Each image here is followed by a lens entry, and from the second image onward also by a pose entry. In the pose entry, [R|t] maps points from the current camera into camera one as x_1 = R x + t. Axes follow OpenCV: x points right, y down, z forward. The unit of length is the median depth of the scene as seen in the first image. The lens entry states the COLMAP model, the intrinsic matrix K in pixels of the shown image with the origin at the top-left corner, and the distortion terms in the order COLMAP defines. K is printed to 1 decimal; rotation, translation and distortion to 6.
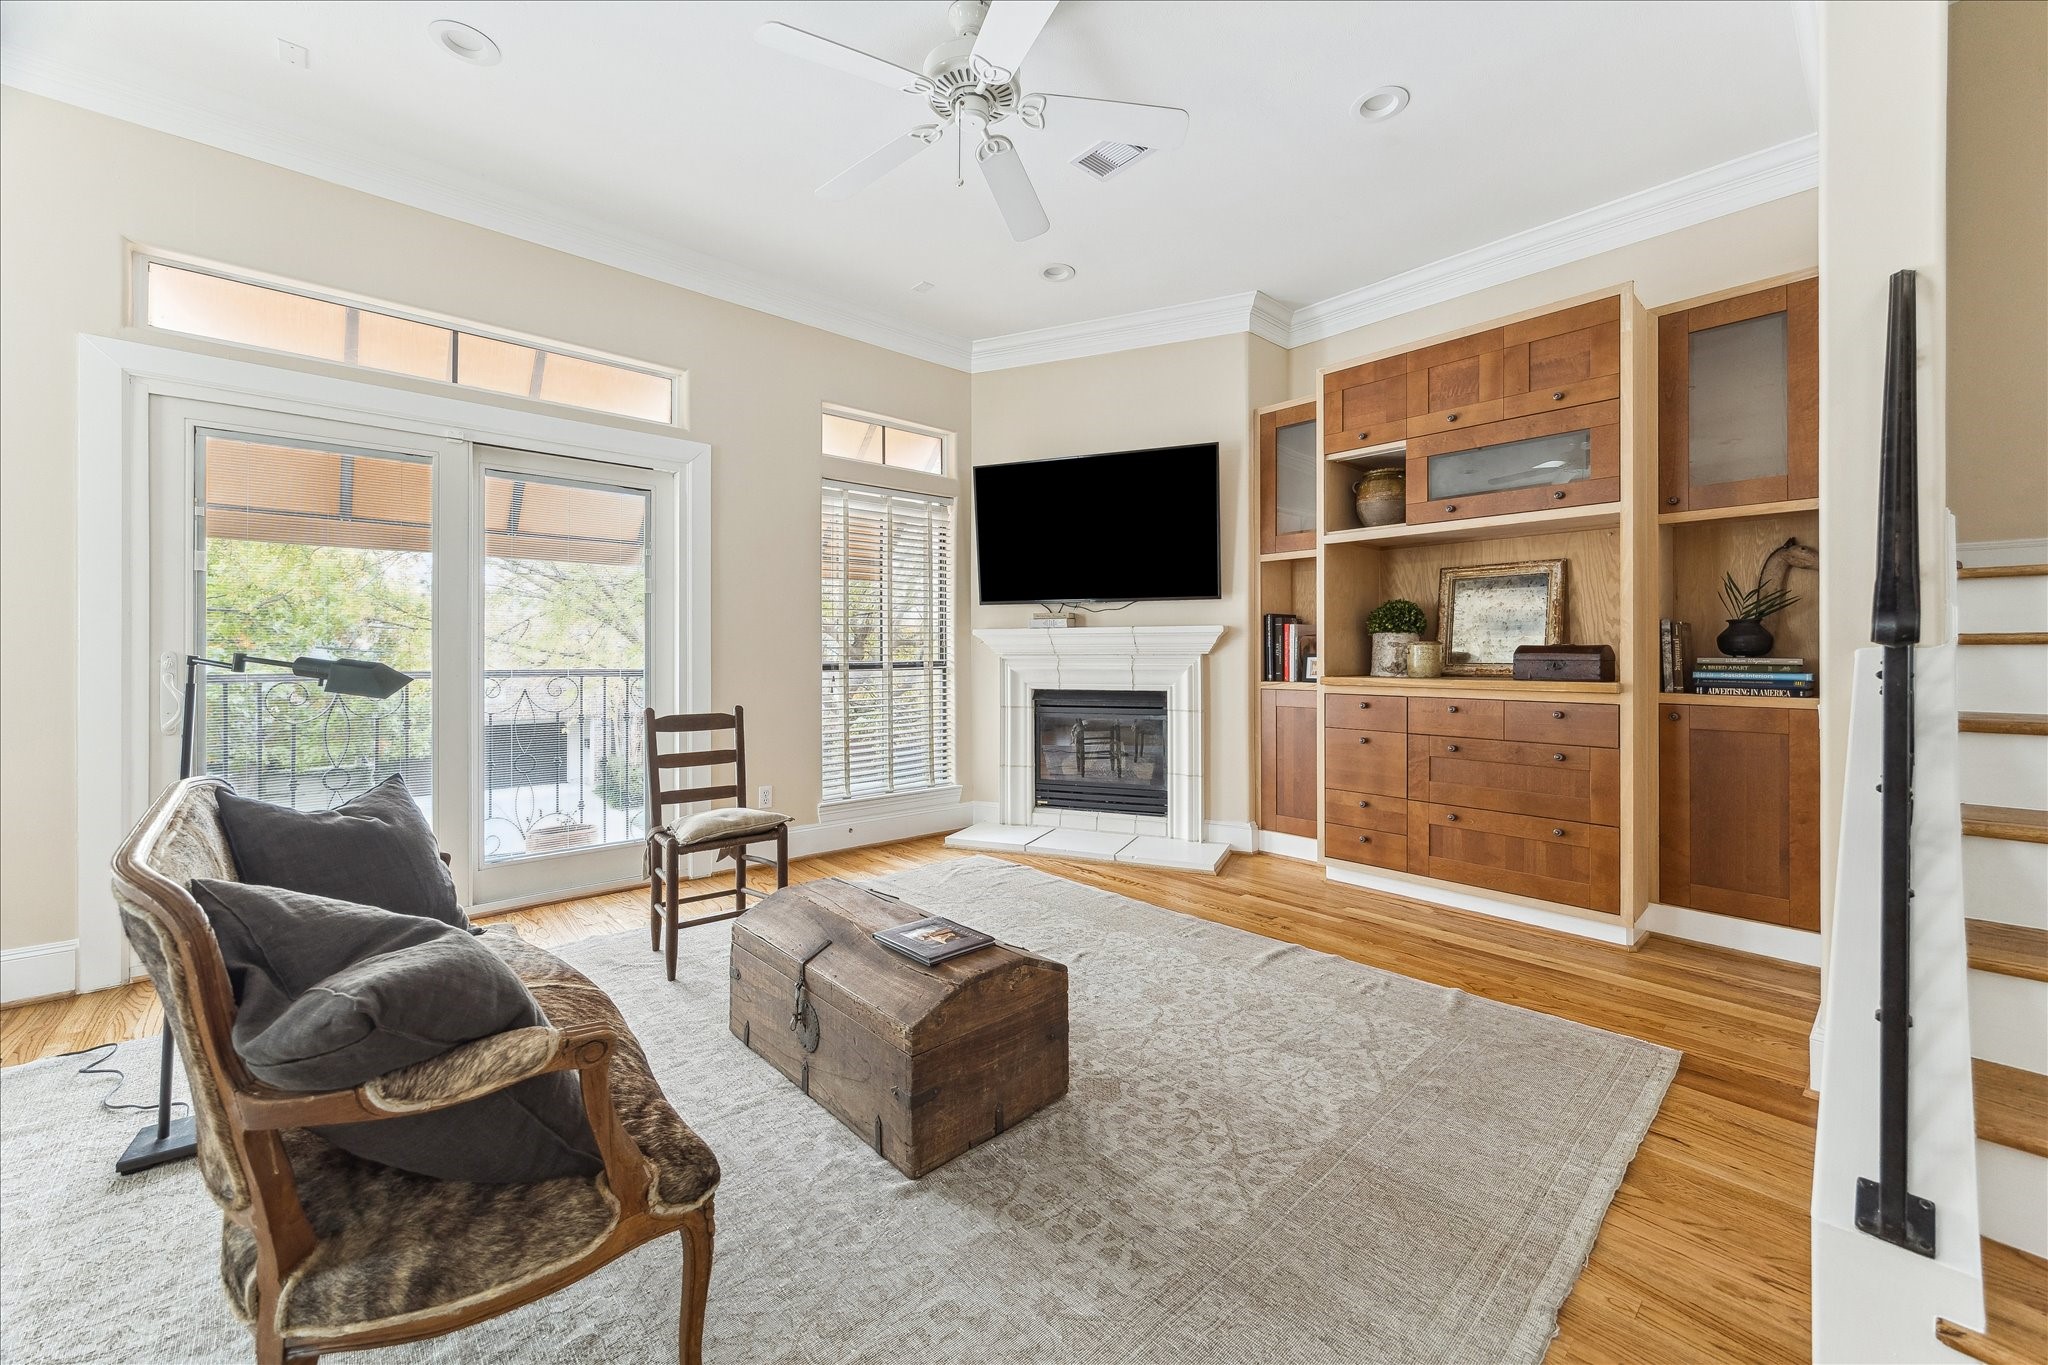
lens RADIAL K [[793.3, 0, 1065.4], [0, 793.3, 640.9], [0, 0, 1]] dist [0.002792, 0.000080]
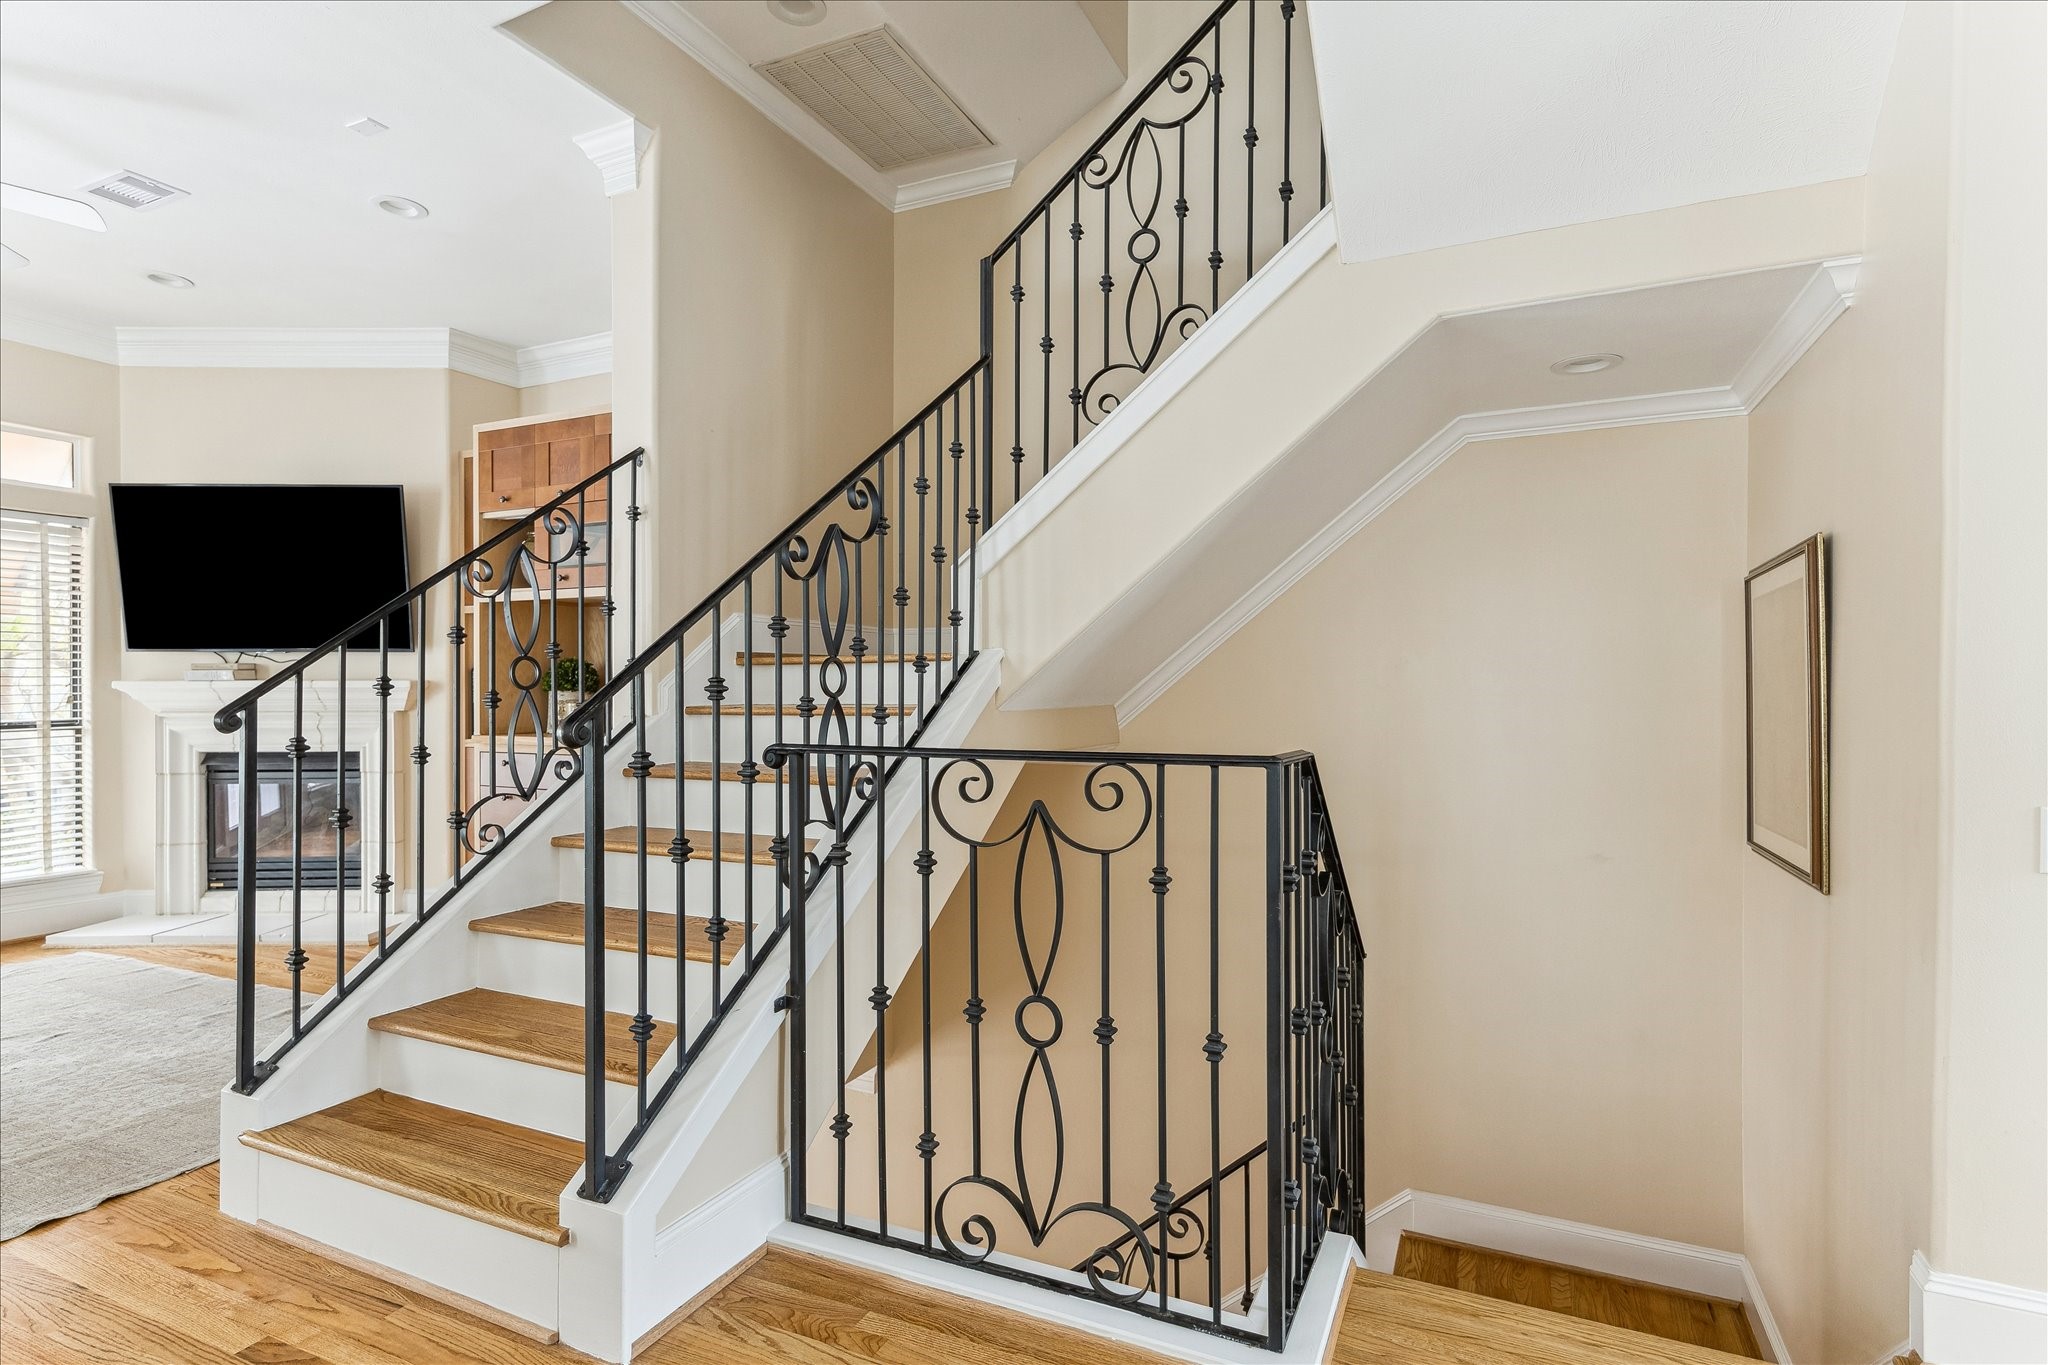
lens RADIAL K [[1005.0, 0, 1081.7], [0, 1005.0, 688.1], [0, 0, 1]] dist [-0.006447, -0.000345]
pose [[0.920475, 0.000316, 0.390802, 0.402510], [-0.005353, 0.999916, 0.011801, -0.025172], [-0.390765, -0.012955, 0.920399, -0.342458]]
